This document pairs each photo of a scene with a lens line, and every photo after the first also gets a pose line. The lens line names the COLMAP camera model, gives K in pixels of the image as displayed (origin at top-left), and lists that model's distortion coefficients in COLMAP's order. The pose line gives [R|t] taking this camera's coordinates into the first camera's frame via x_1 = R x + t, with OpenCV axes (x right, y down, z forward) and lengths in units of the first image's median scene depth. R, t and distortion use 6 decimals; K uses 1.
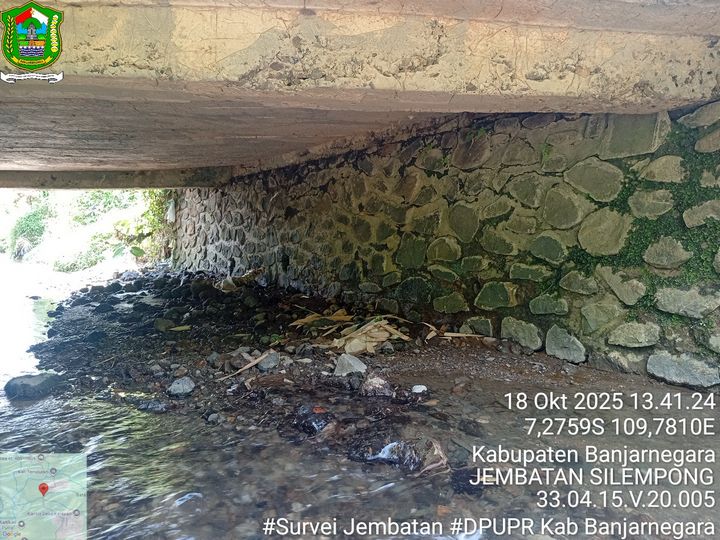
lens RADIAL K [[548.7, 0, 359.2], [0, 548.7, 270.6], [0, 0, 1]] dist [0.096260, -0.197671]
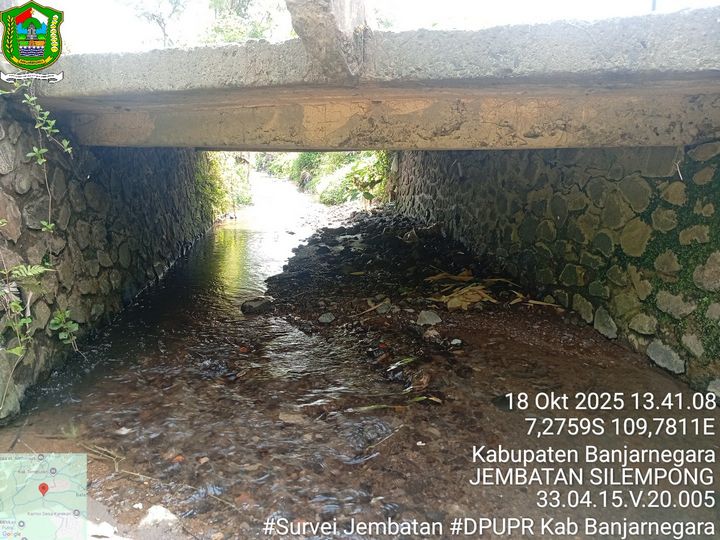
lens RADIAL K [[548.7, 0, 359.2], [0, 548.7, 270.6], [0, 0, 1]] dist [0.096260, -0.197671]
pose [[0.889500, 0.087961, -0.448389, 0.292069], [-0.021871, 0.988368, 0.150503, -0.107277], [0.456411, -0.124065, 0.881077, -0.225813]]
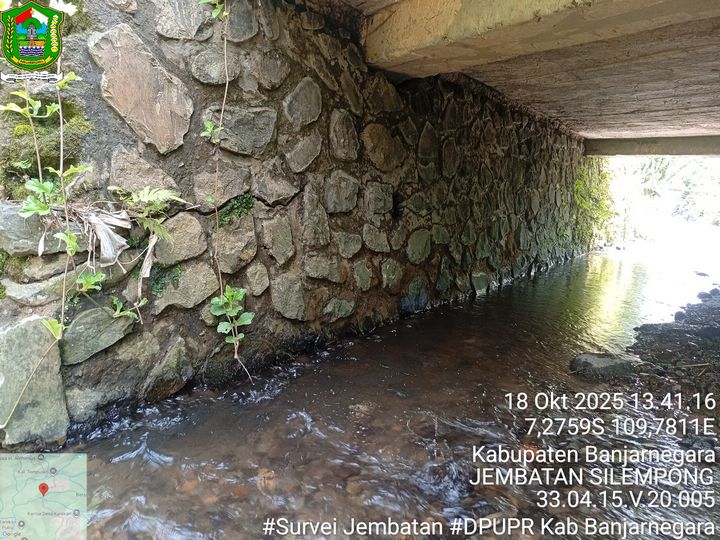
lens RADIAL K [[548.7, 0, 359.2], [0, 548.7, 270.6], [0, 0, 1]] dist [0.096260, -0.197671]
pose [[0.387948, 0.162284, -0.907282, 0.038484], [-0.117560, 0.985049, 0.125926, -0.010481], [0.914153, 0.057807, 0.401226, 0.167001]]
